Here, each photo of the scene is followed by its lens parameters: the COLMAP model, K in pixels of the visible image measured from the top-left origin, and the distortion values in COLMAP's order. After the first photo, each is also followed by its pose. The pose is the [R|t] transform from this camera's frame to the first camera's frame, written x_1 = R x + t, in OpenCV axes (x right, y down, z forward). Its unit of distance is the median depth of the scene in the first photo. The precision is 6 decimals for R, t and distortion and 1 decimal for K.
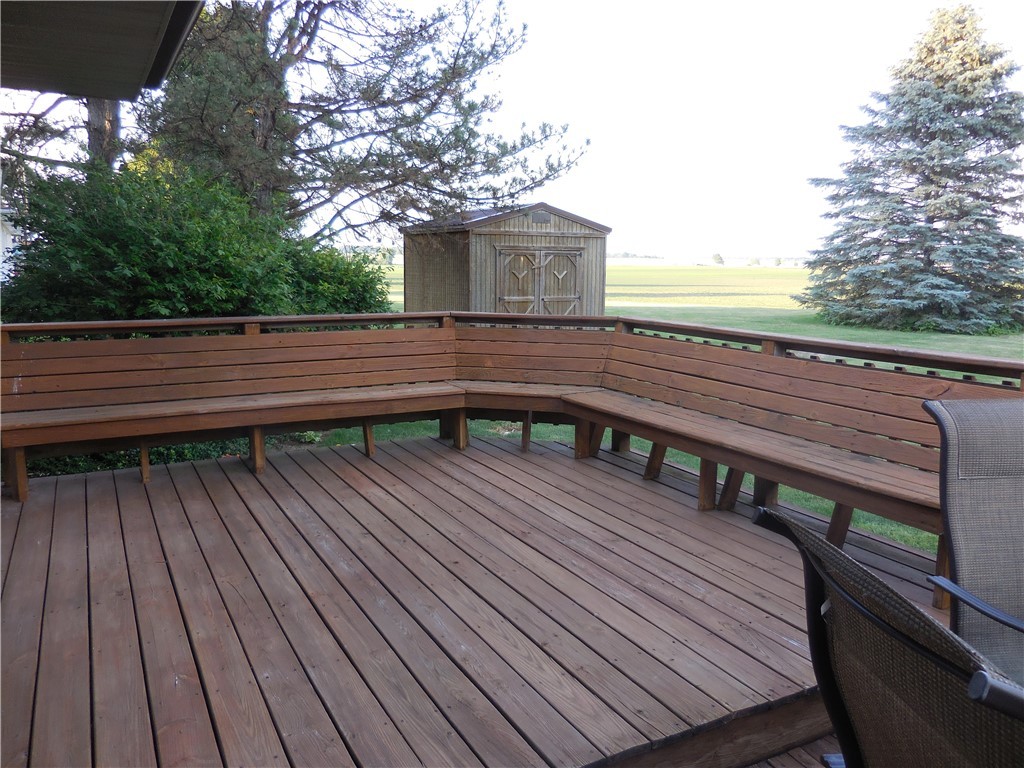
lens RADIAL K [[774.1, 0, 512.0], [0, 774.1, 384.0], [0, 0, 1]] dist [-0.042826, 0.066929]
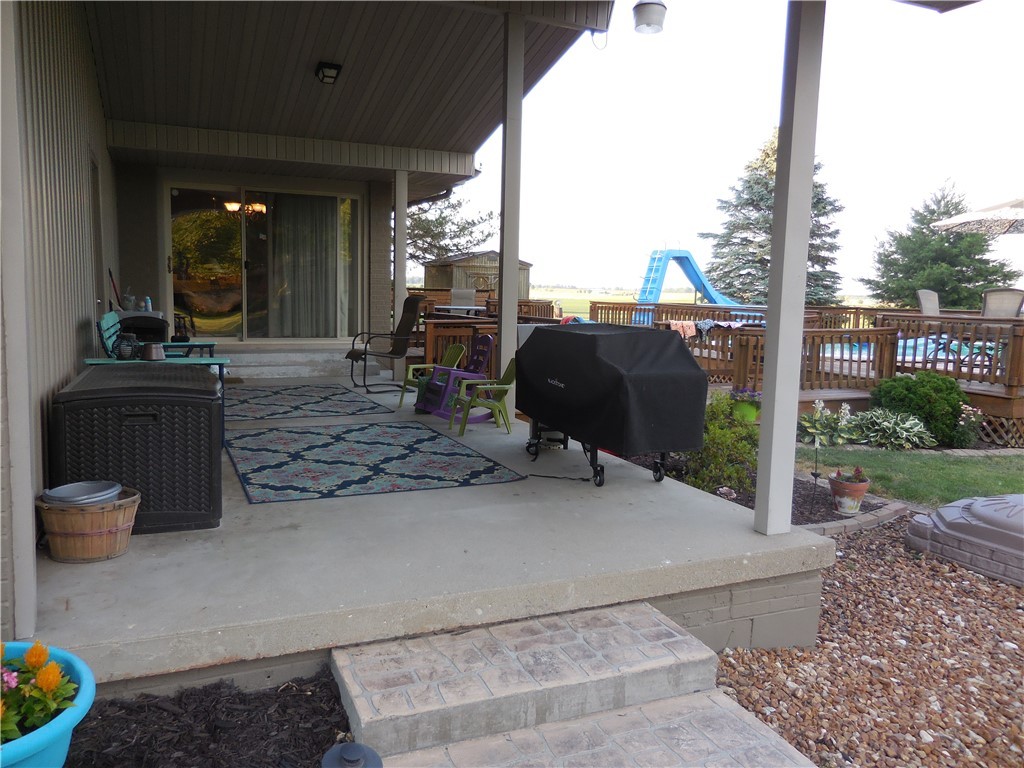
lens RADIAL K [[774.1, 0, 512.0], [0, 774.1, 384.0], [0, 0, 1]] dist [-0.042826, 0.066929]
pose [[0.995154, 0.025090, -0.095069, 0.192233], [-0.029302, 0.998638, -0.043176, 0.122621], [0.093856, 0.045752, 0.994534, -0.614745]]
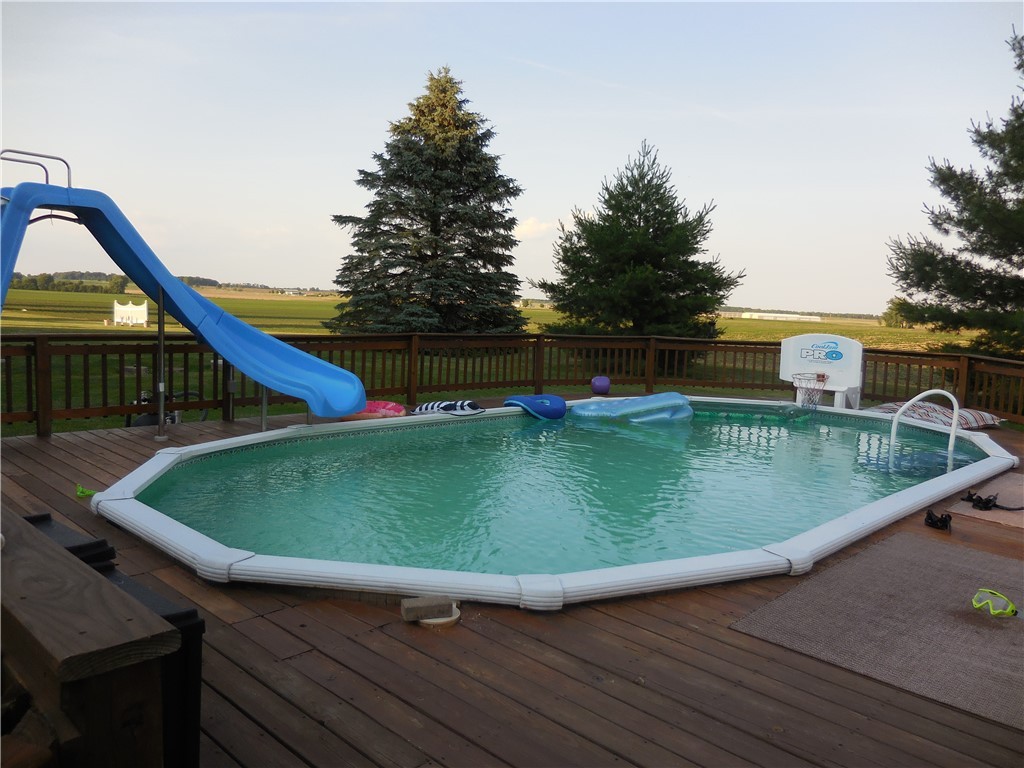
lens RADIAL K [[774.1, 0, 512.0], [0, 774.1, 384.0], [0, 0, 1]] dist [-0.042826, 0.066929]
pose [[0.958860, -0.001011, 0.283877, 0.357560], [0.015222, 0.998738, -0.047861, 0.032784], [-0.283470, 0.050214, 0.957666, -0.130182]]
